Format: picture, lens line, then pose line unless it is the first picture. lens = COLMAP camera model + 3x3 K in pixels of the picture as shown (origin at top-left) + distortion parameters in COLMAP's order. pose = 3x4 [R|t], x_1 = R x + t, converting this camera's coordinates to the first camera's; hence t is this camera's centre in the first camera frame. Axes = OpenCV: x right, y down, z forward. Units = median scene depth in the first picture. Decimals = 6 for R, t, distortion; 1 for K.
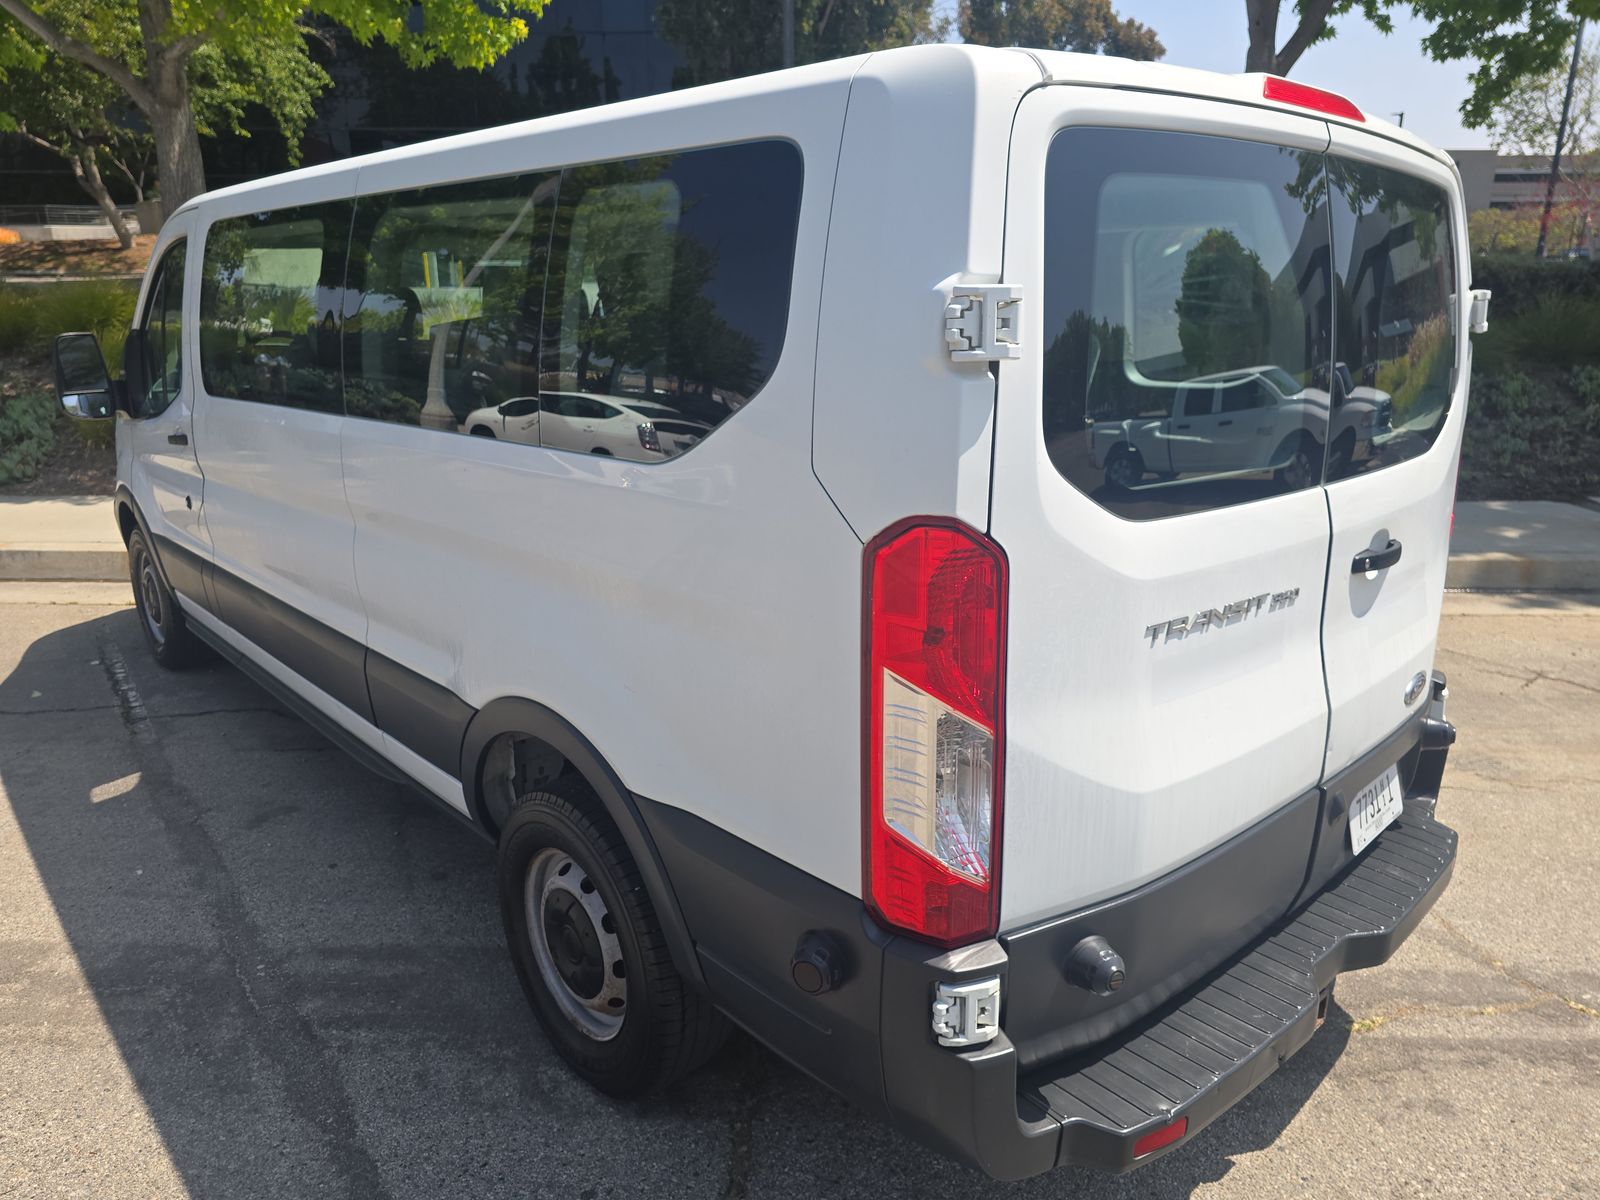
lens RADIAL K [[1089.3, 0, 800.0], [0, 1089.3, 603.3], [0, 0, 1]] dist [0.027409, -0.017300]
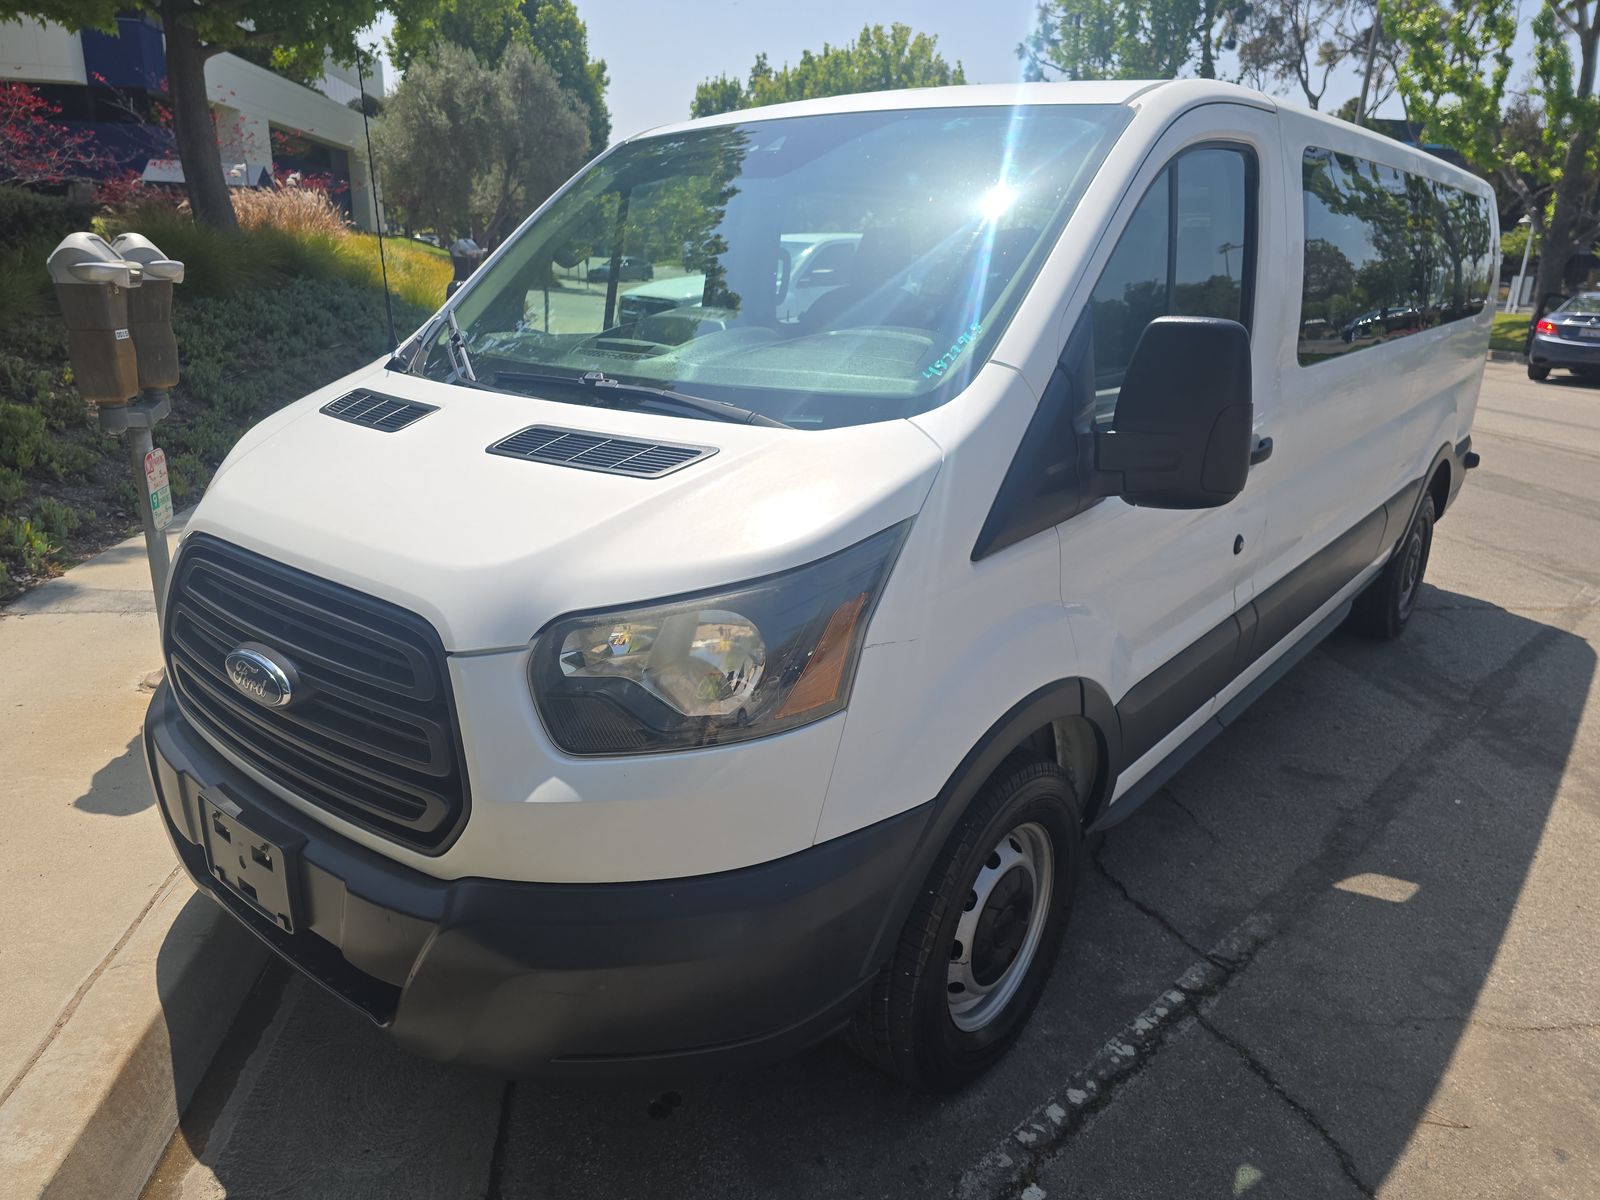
lens RADIAL K [[1089.3, 0, 789.7], [0, 1089.3, 603.4], [0, 0, 1]] dist [0.027409, -0.017300]
pose [[-0.150928, -0.287422, 0.945838, -1.438309], [0.267724, 0.909156, 0.318996, -0.426975], [-0.951601, 0.301369, -0.060268, 1.612758]]
